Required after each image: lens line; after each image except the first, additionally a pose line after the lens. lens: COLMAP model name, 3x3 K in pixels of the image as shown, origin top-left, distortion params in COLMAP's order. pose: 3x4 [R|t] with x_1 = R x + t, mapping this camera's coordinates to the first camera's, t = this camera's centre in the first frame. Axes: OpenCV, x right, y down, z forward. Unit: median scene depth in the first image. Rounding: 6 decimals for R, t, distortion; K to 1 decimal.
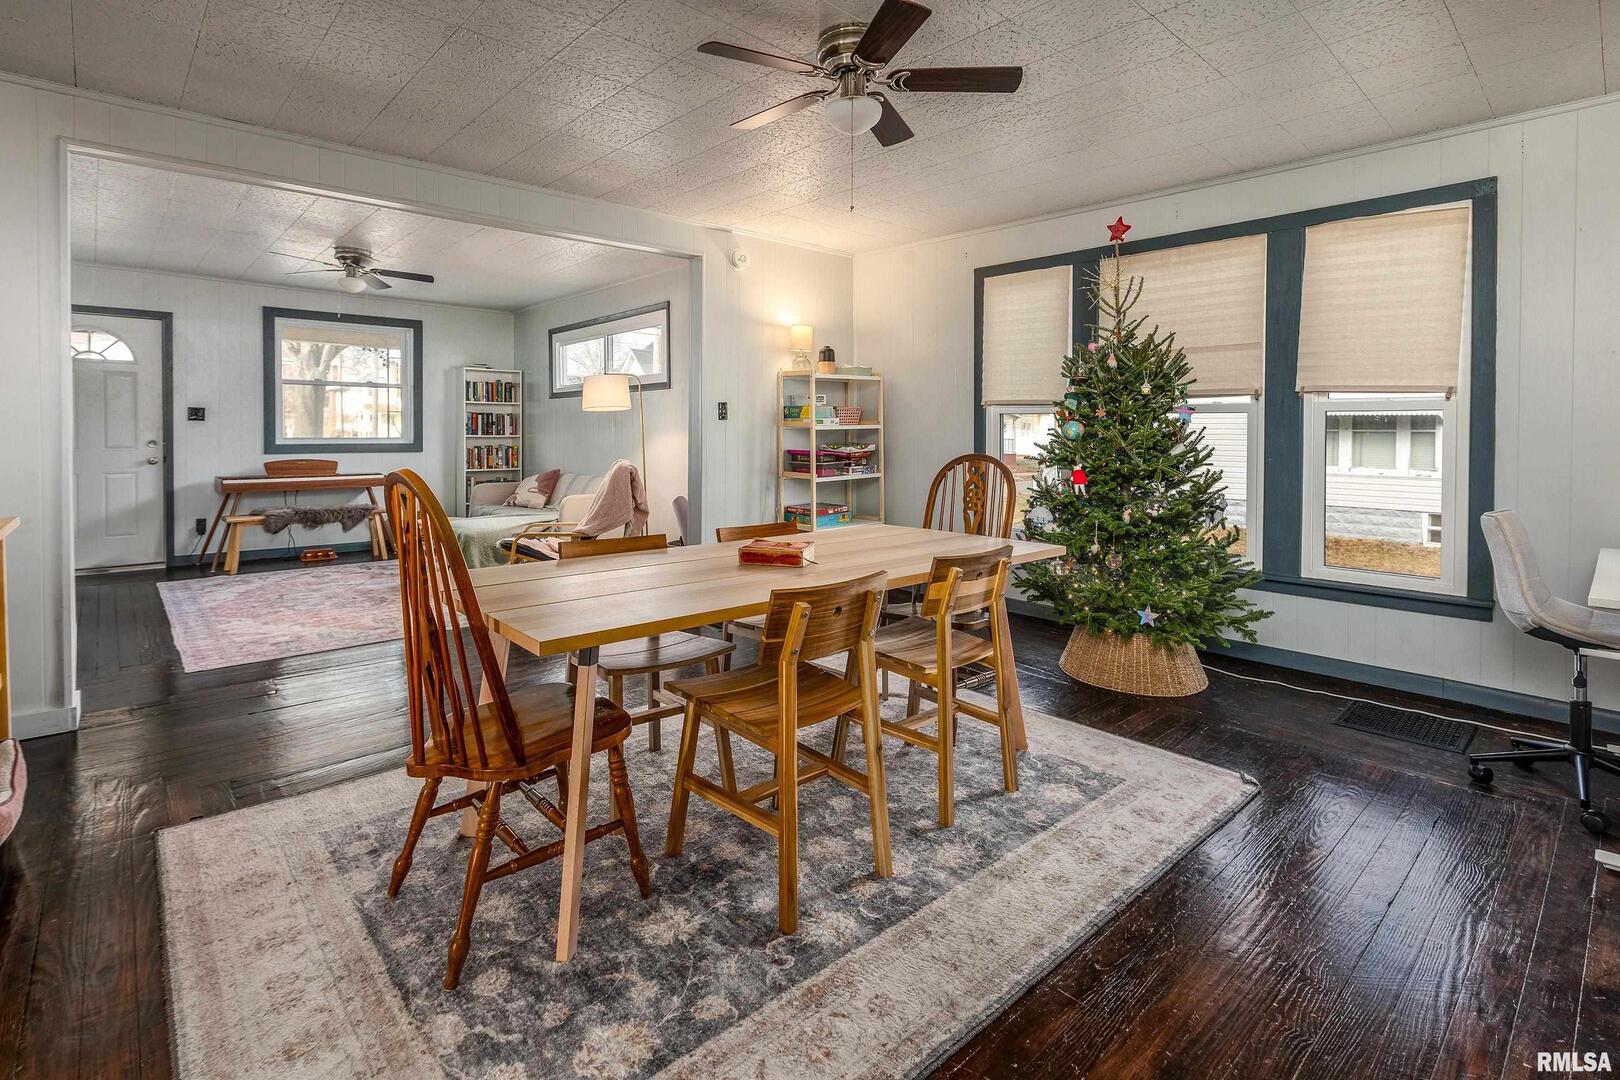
lens RADIAL K [[772.8, 0, 792.2], [0, 772.8, 454.7], [0, 0, 1]] dist [-0.001065, 0.000032]
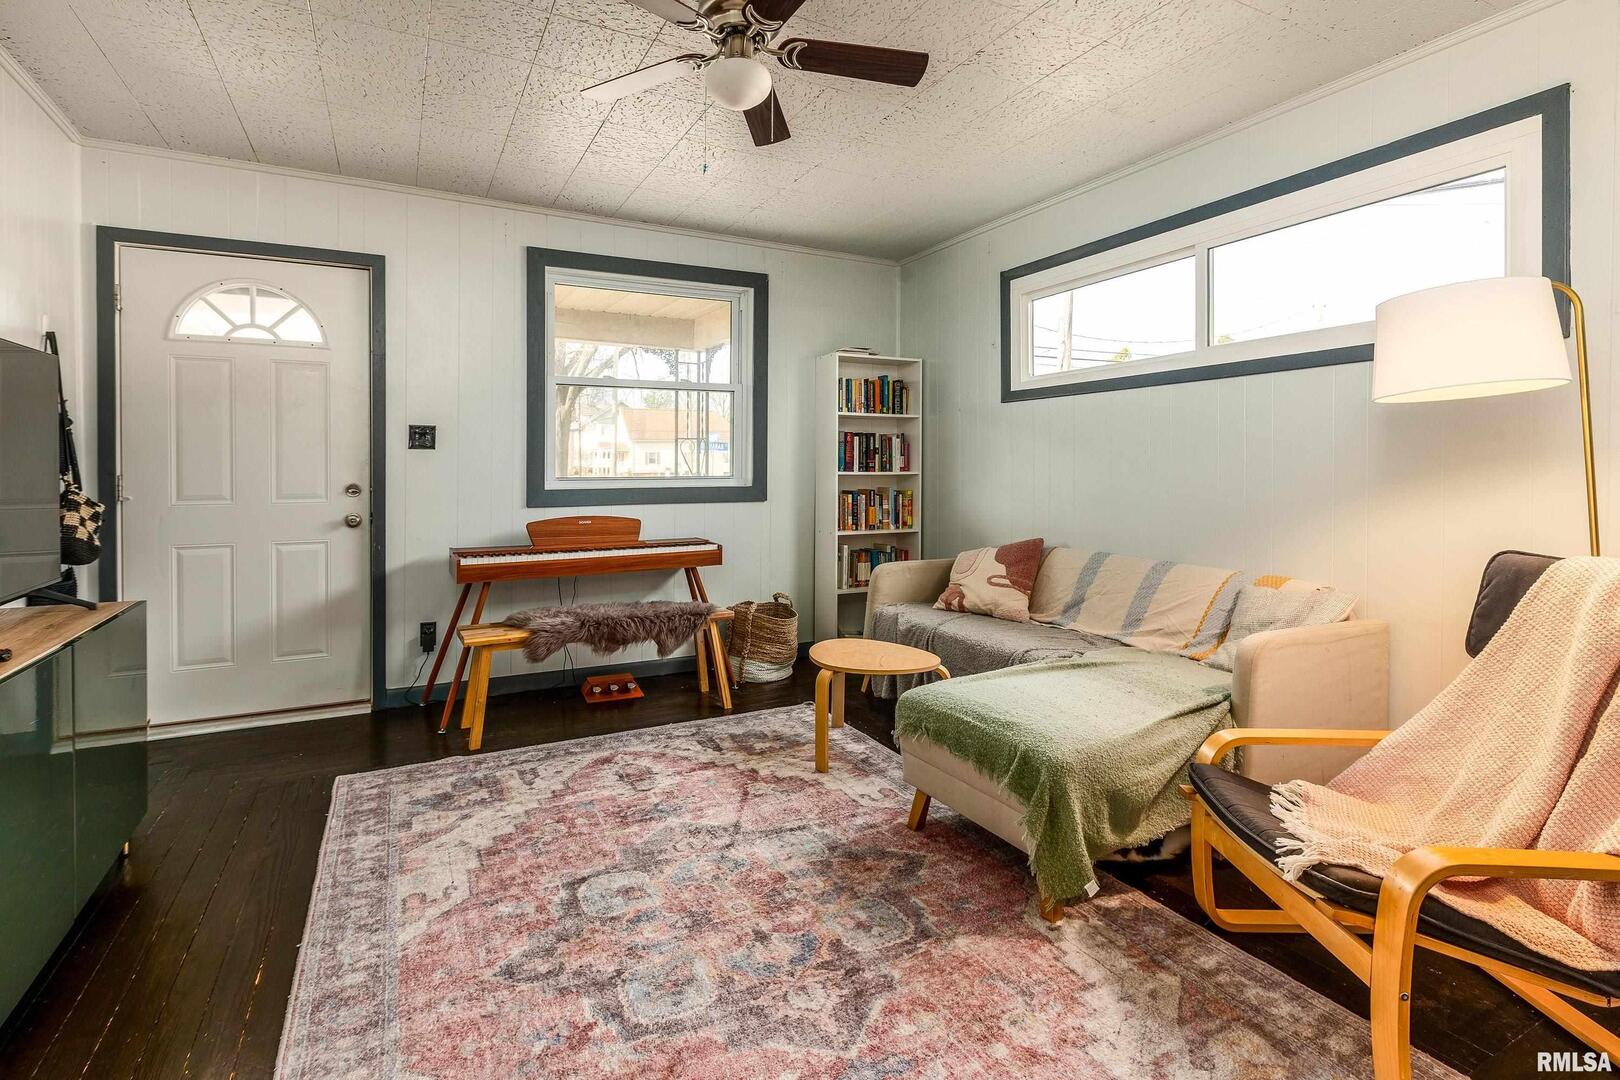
lens RADIAL K [[772.8, 0, 810.2], [0, 772.8, 473.0], [0, 0, 1]] dist [-0.001065, 0.000032]
pose [[0.971982, -0.005274, -0.234998, -0.355658], [0.000618, 0.999802, -0.019885, -0.015008], [0.235056, 0.019183, 0.971792, 0.507862]]
